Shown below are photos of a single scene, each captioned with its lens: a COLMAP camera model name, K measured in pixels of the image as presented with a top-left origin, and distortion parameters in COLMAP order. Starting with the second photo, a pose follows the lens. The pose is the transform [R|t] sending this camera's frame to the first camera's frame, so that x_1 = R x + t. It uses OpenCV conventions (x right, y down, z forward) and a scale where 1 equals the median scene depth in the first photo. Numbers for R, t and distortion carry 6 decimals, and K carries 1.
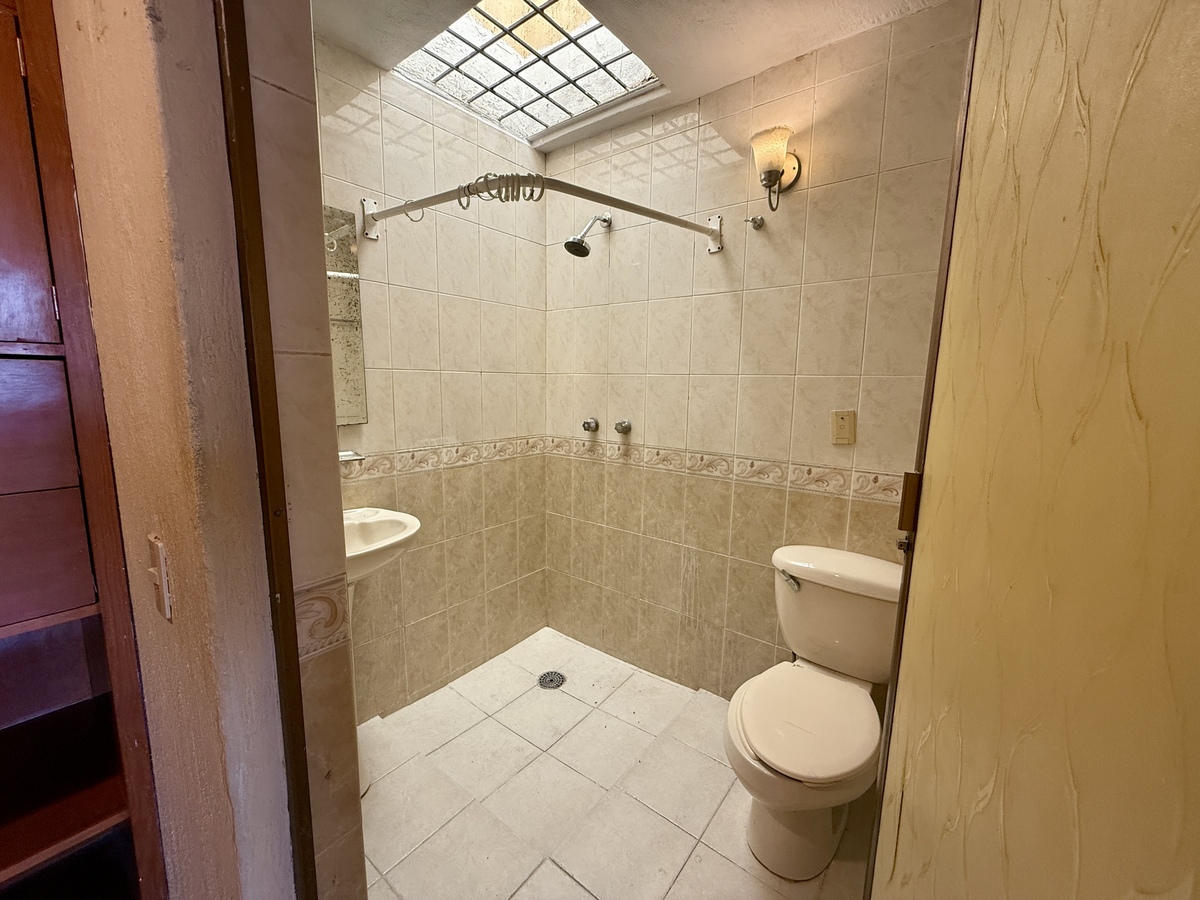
lens RADIAL K [[478.2, 0, 596.3], [0, 478.2, 451.4], [0, 0, 1]] dist [-0.000282, 0.000048]
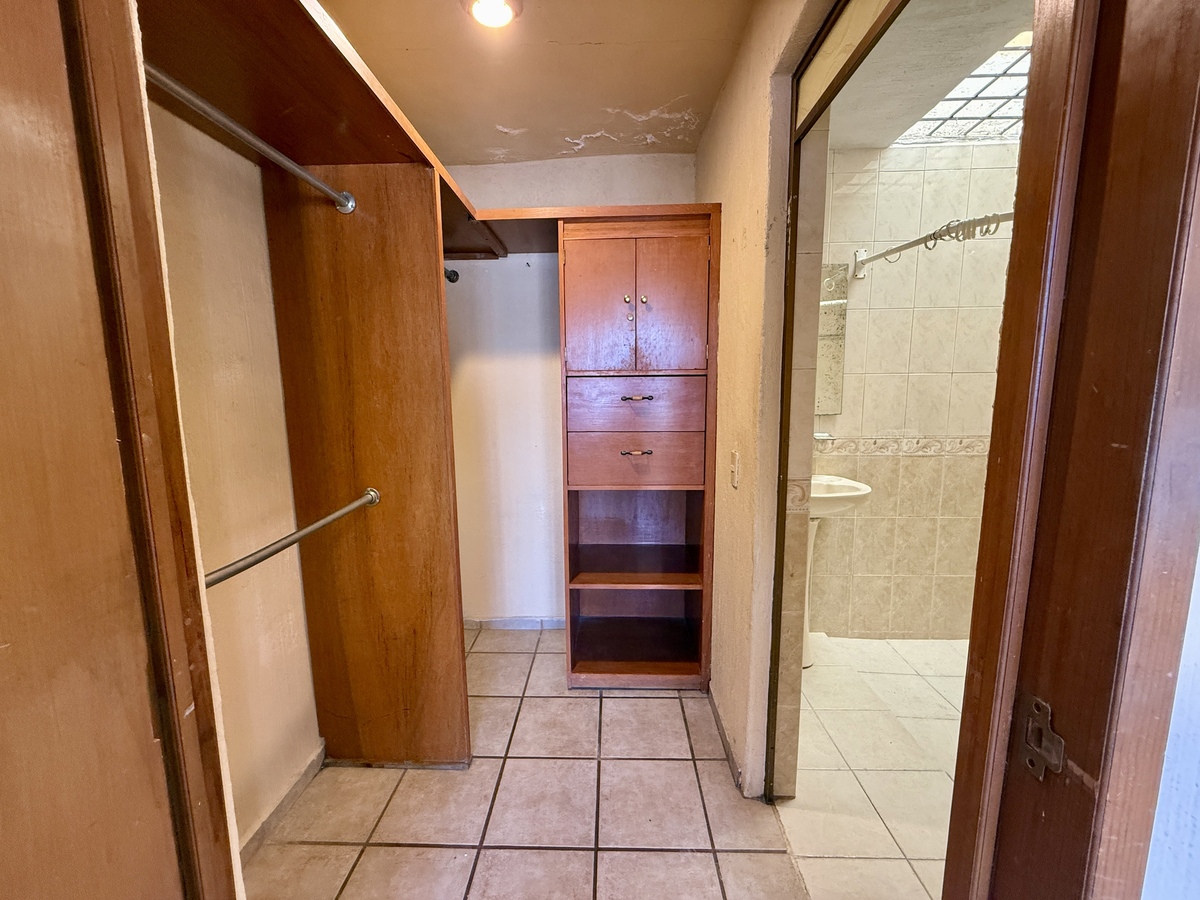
lens RADIAL K [[478.2, 0, 596.3], [0, 478.2, 451.4], [0, 0, 1]] dist [-0.000282, 0.000048]
pose [[0.587639, 0.087020, -0.804430, 0.206473], [-0.097257, 0.994588, 0.036544, 0.061141], [0.803257, 0.056762, 0.592922, -0.345629]]
